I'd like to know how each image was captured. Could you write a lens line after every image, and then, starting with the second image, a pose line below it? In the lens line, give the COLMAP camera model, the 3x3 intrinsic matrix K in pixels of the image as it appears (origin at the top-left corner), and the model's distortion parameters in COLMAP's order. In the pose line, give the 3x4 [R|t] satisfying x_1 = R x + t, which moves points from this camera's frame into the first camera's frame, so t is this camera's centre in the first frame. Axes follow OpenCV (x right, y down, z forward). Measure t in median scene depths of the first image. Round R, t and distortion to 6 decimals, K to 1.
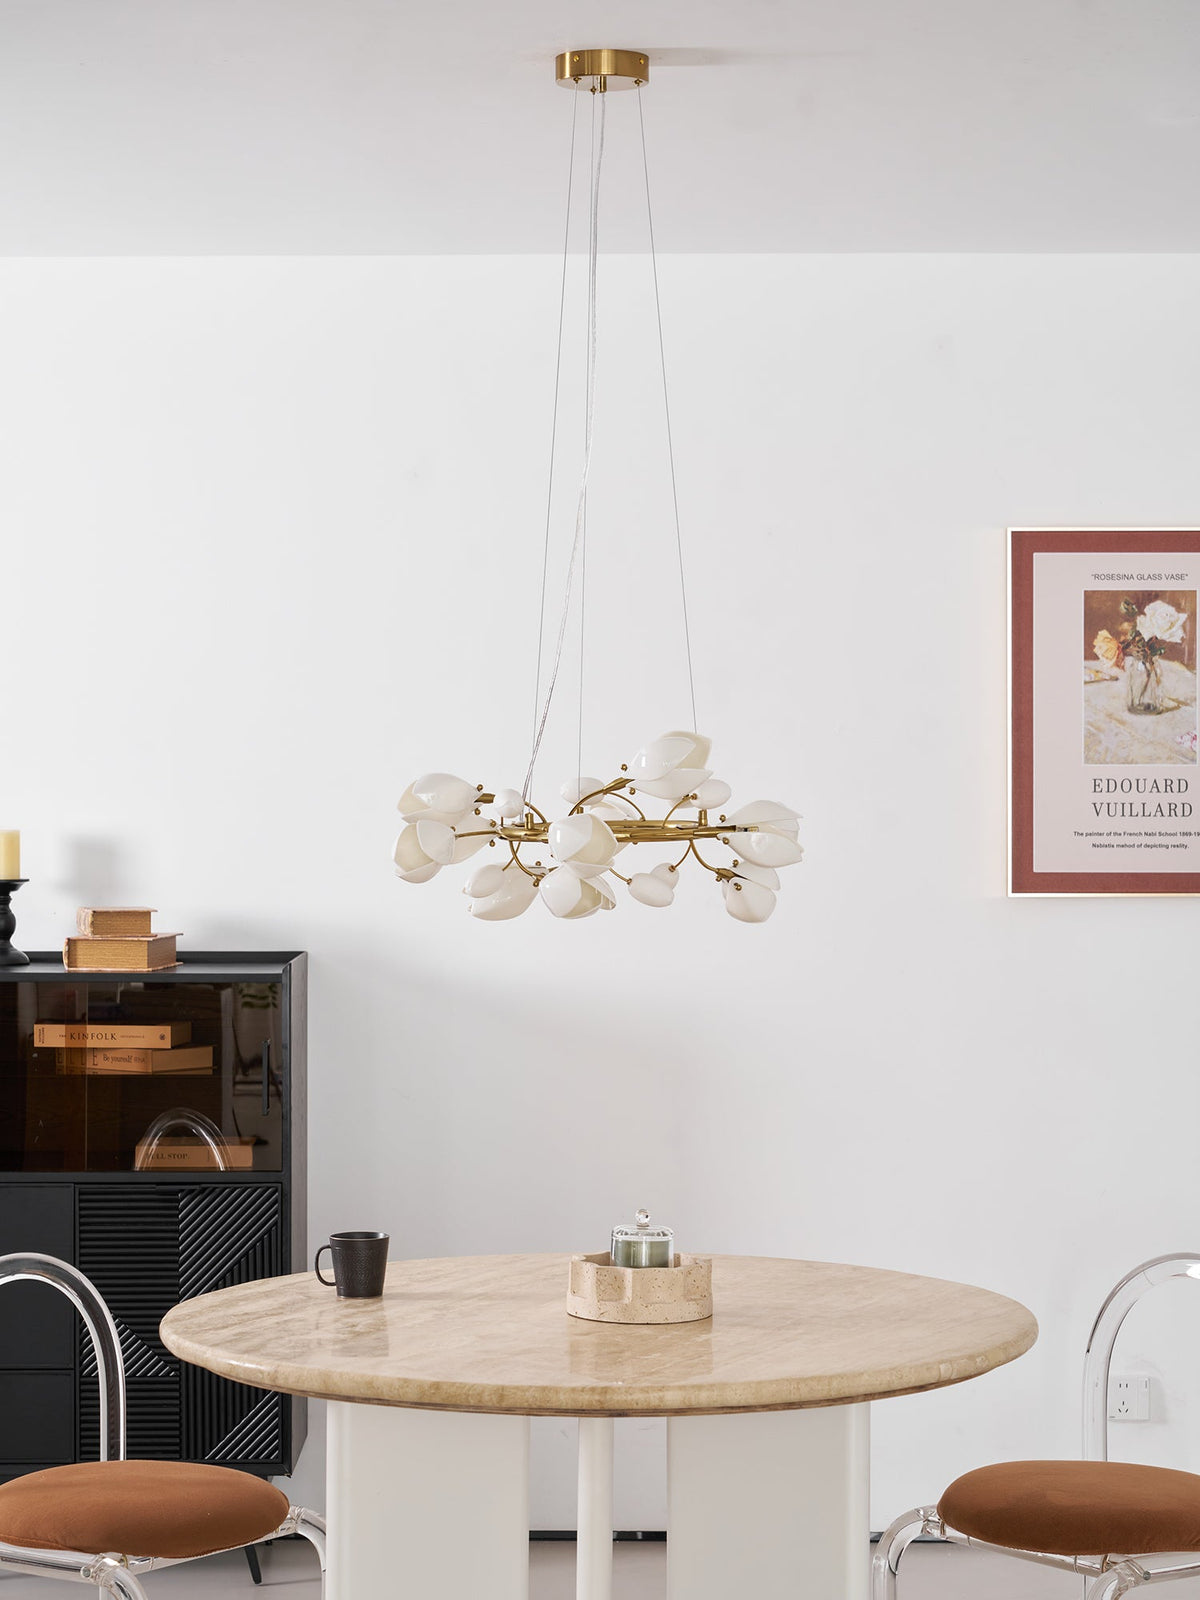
lens RADIAL K [[4015.0, 0, 600.0], [0, 4015.0, 800.0], [0, 0, 1]] dist [0.081619, 0.010462]
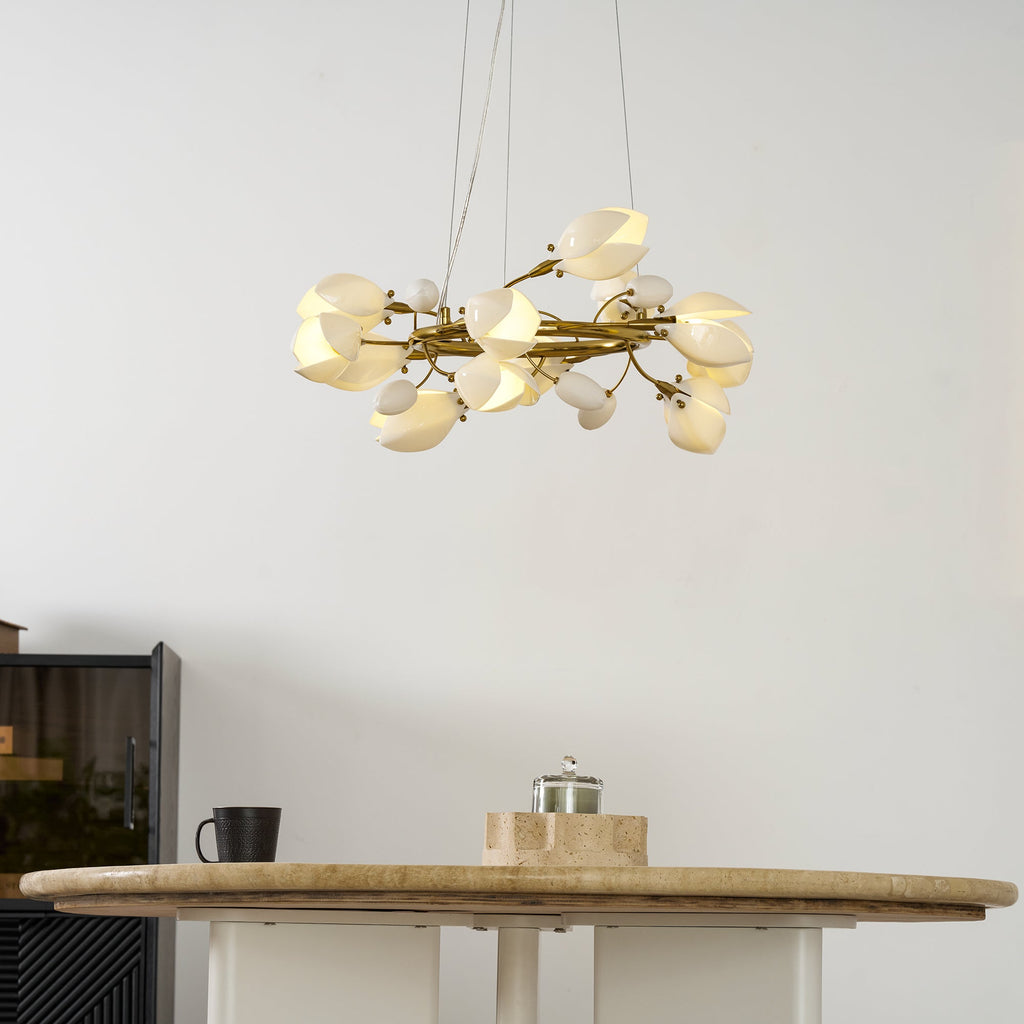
lens RADIAL K [[6719.0, 0, 512.0], [0, 6719.0, 512.0], [0, 0, 1]] dist [0.758869, -7.621359]
pose [[0.999810, 0.008782, -0.017391, 0.022849], [-0.010532, 0.994598, -0.103262, 0.196809], [0.016390, 0.103426, 0.994502, -0.466115]]
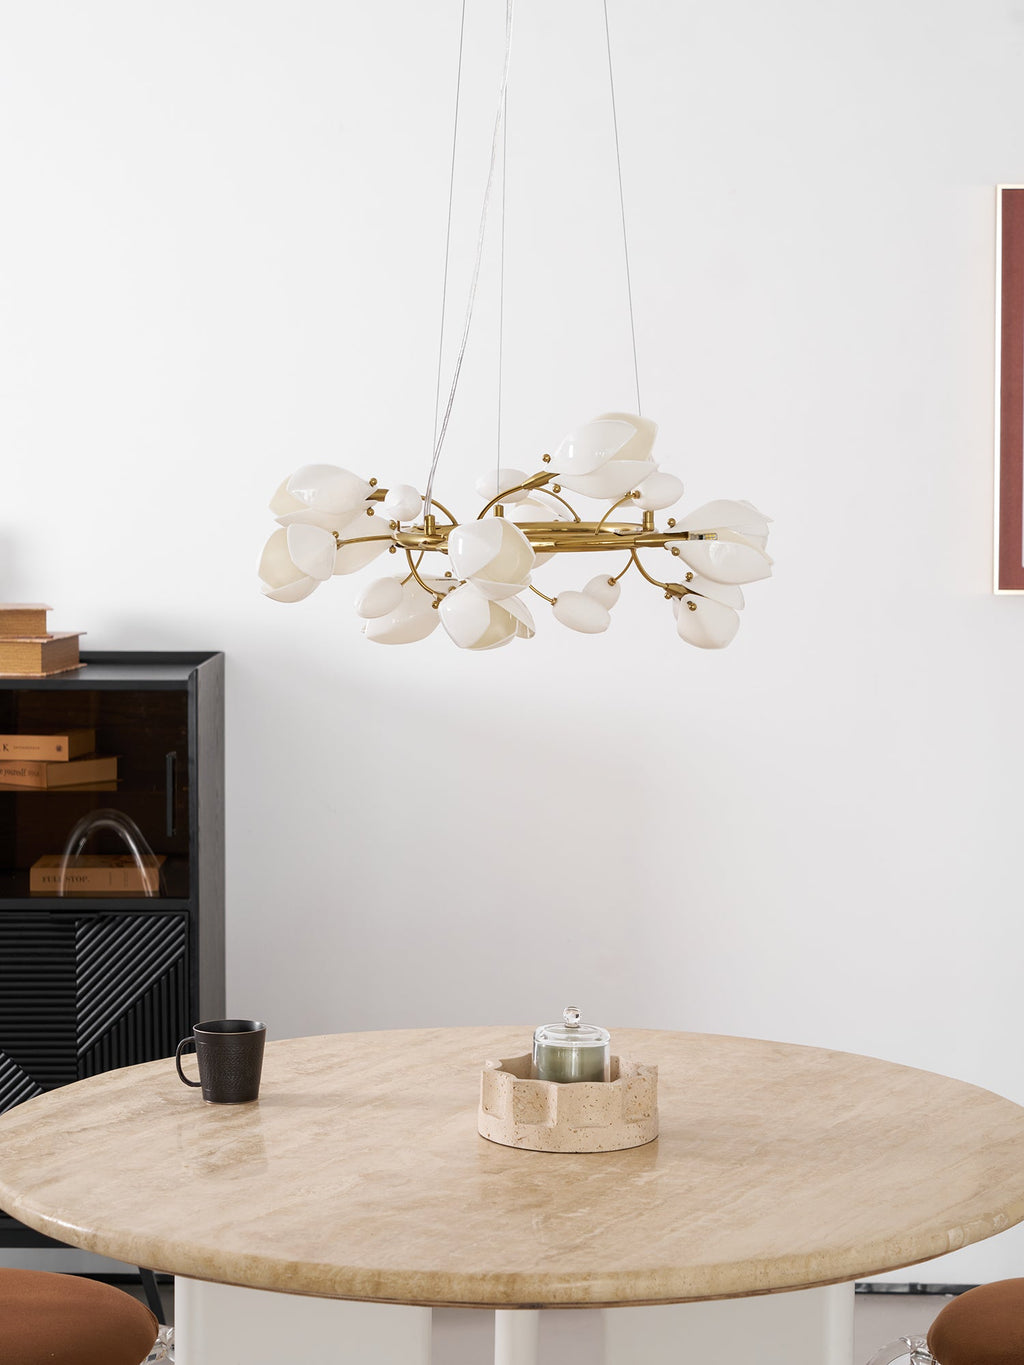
lens RADIAL K [[3307.3, 0, 511.1], [0, 3307.3, 632.6], [0, 0, 1]] dist [0.021122, 0.121888]
pose [[0.999720, 0.002432, -0.023527, 0.013553], [-0.001230, 0.998700, 0.050961, -0.006744], [0.023621, -0.050918, 0.998423, 0.332843]]
